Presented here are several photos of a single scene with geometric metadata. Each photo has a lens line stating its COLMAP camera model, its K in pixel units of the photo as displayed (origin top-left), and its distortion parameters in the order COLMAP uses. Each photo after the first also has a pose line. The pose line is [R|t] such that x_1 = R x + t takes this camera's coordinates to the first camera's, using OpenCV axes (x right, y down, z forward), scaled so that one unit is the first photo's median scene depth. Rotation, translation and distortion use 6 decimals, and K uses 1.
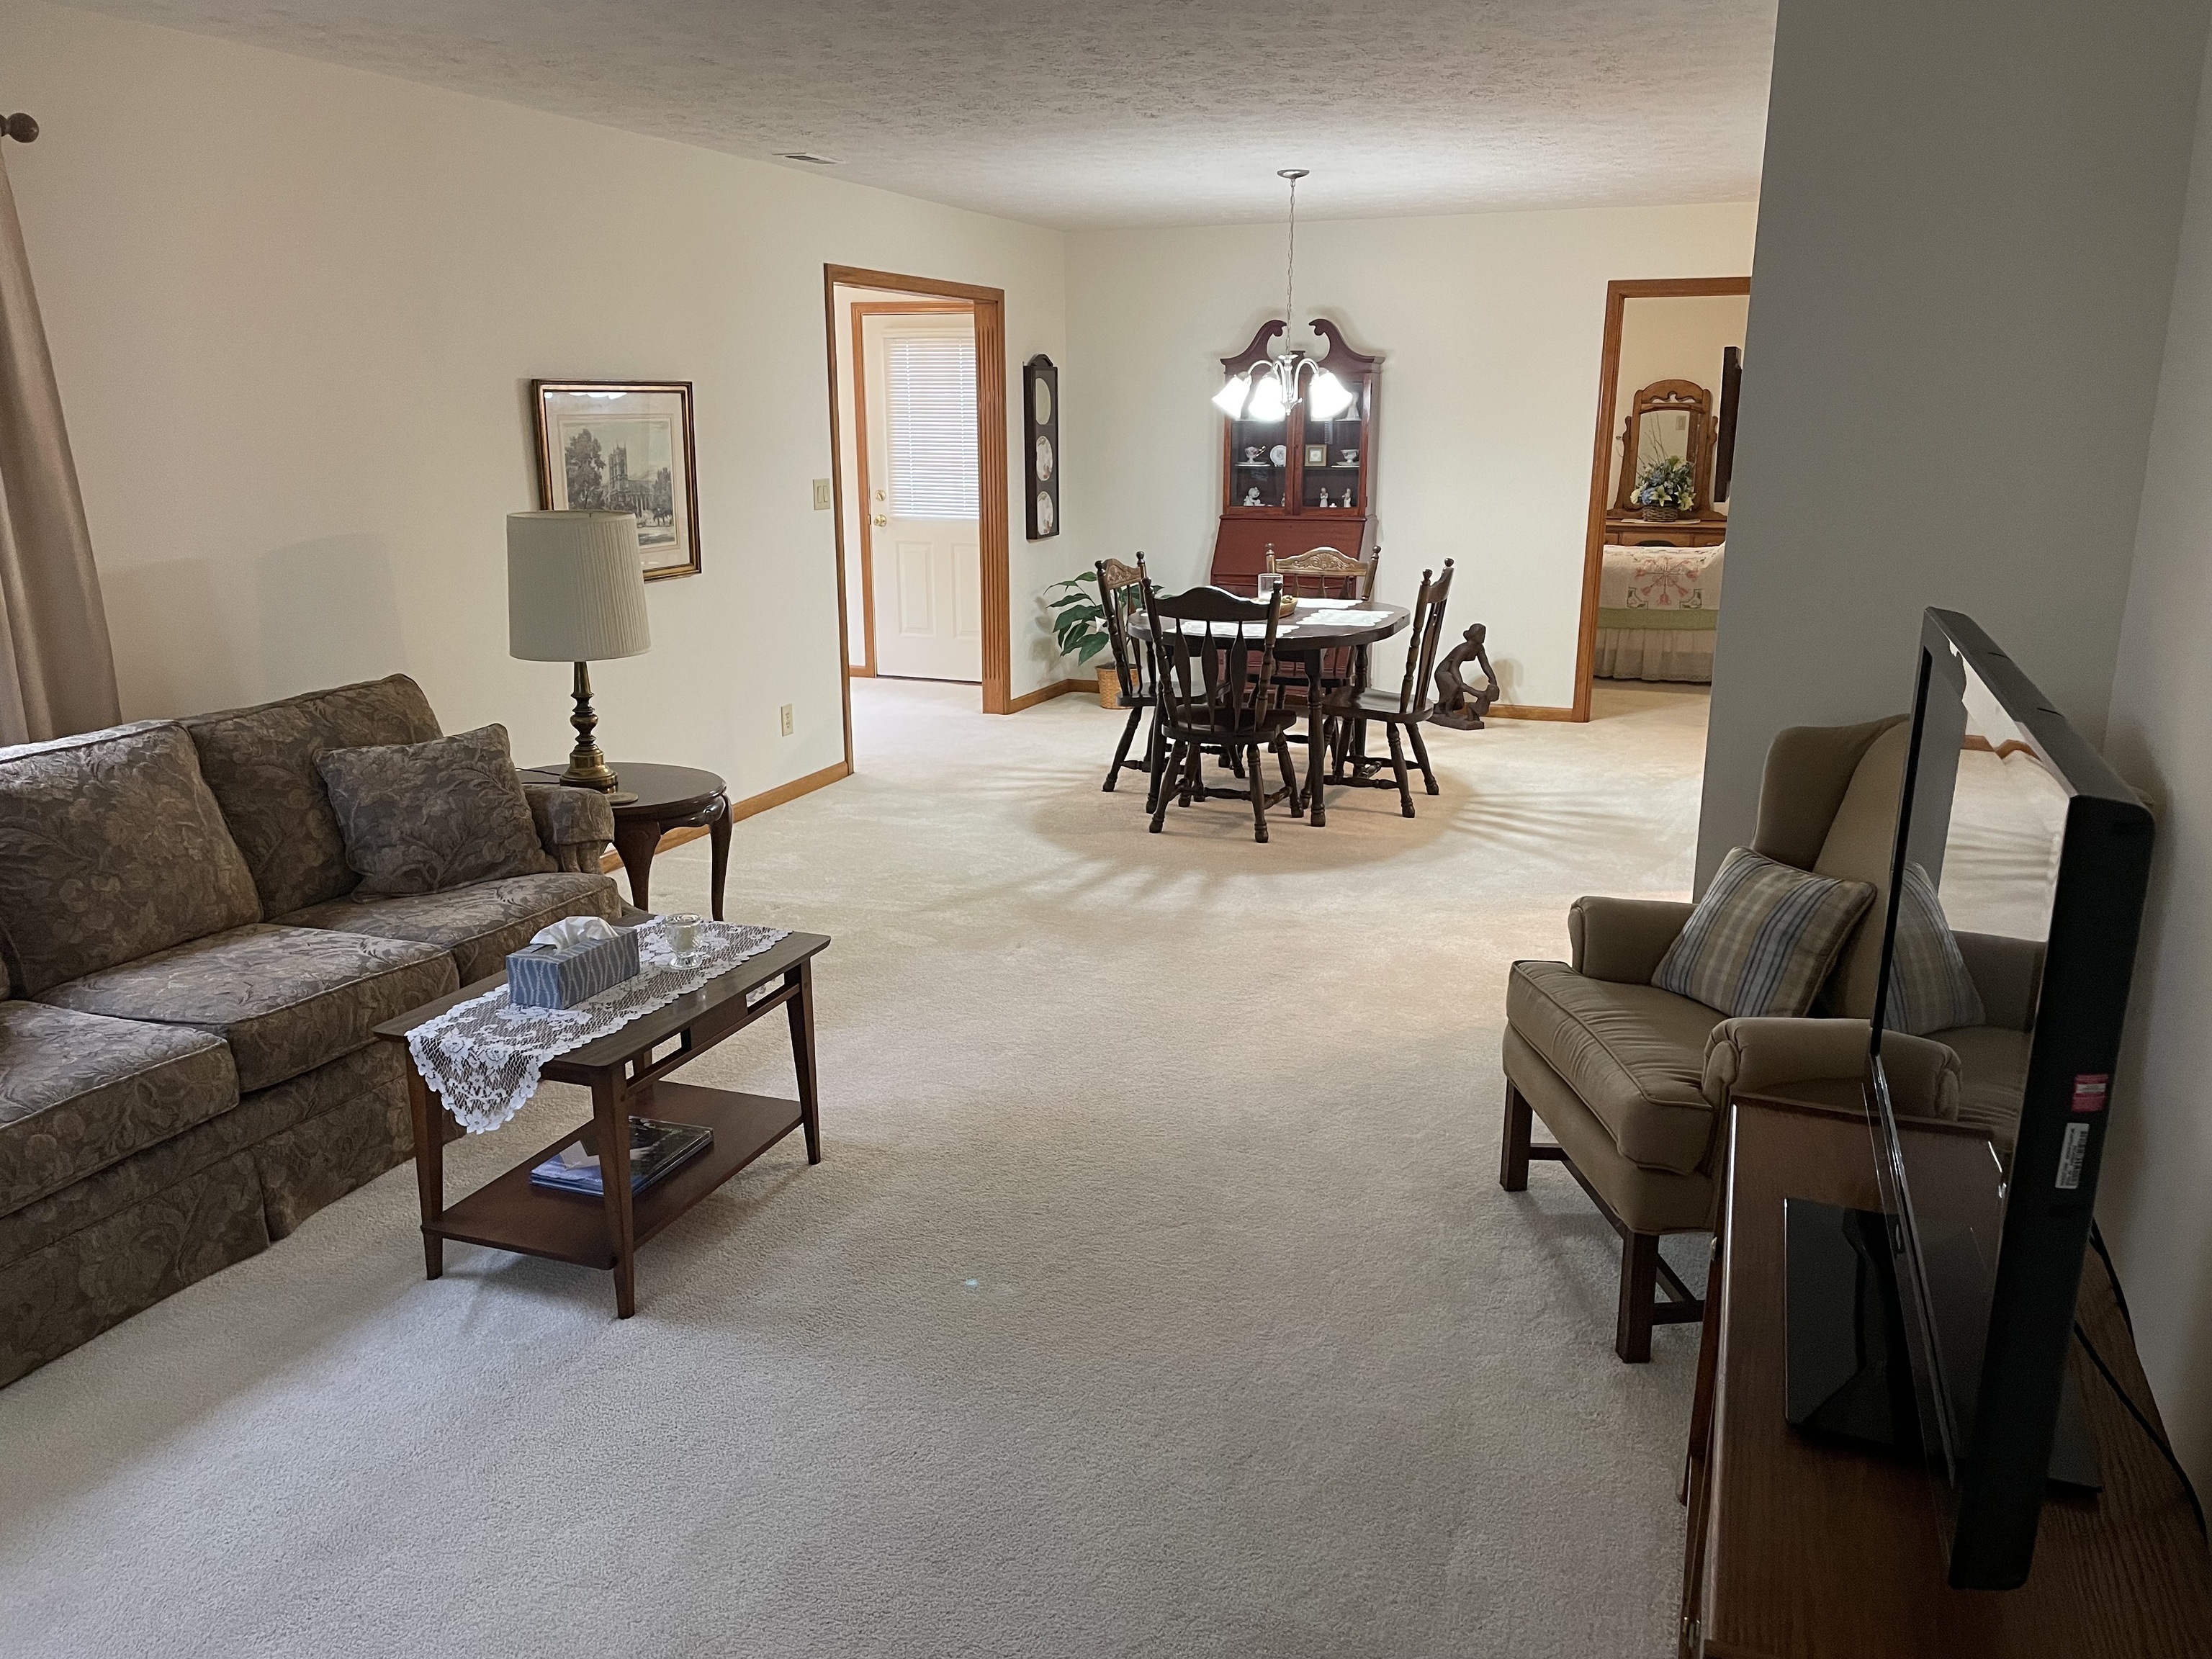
lens RADIAL K [[1676.2, 0, 1107.1], [0, 1676.2, 839.2], [0, 0, 1]] dist [0.069655, -0.077856]
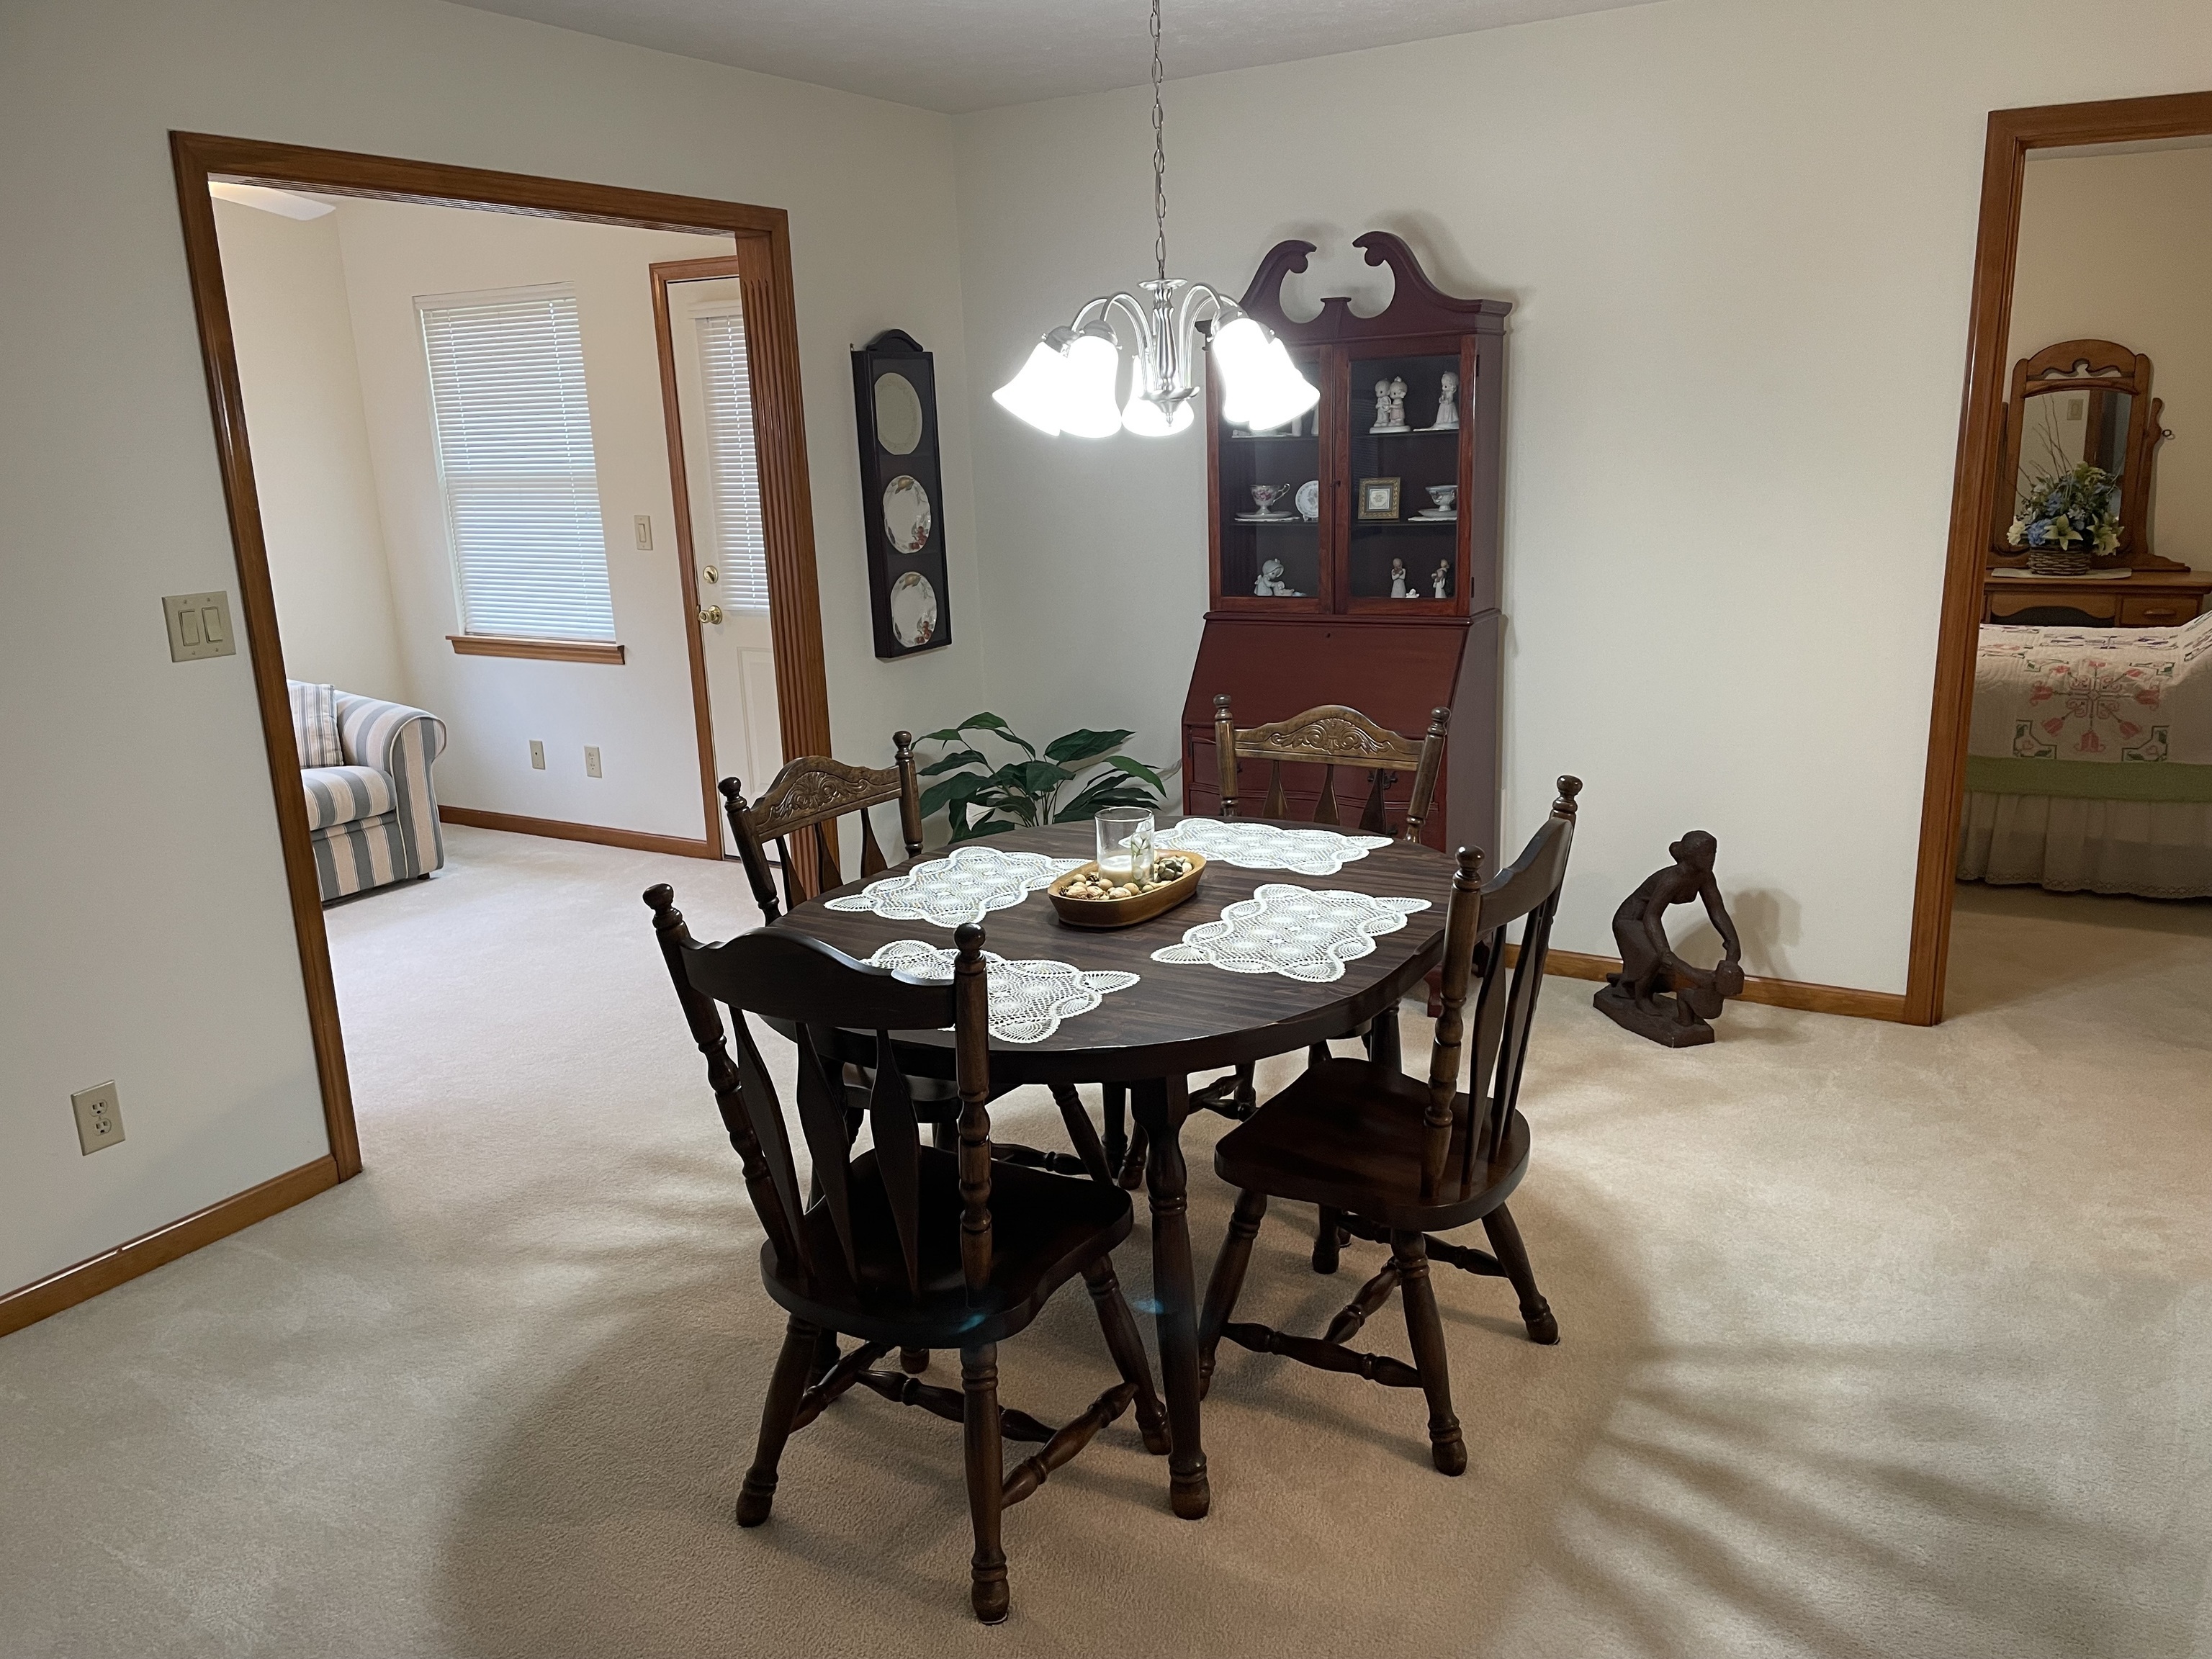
lens RADIAL K [[1676.2, 0, 1104.6], [0, 1676.2, 840.2], [0, 0, 1]] dist [0.069655, -0.077856]
pose [[0.985526, 0.007474, -0.169357, 0.128669], [-0.008673, 0.999942, -0.006340, -0.117487], [0.169300, 0.007718, 0.985534, 0.469665]]
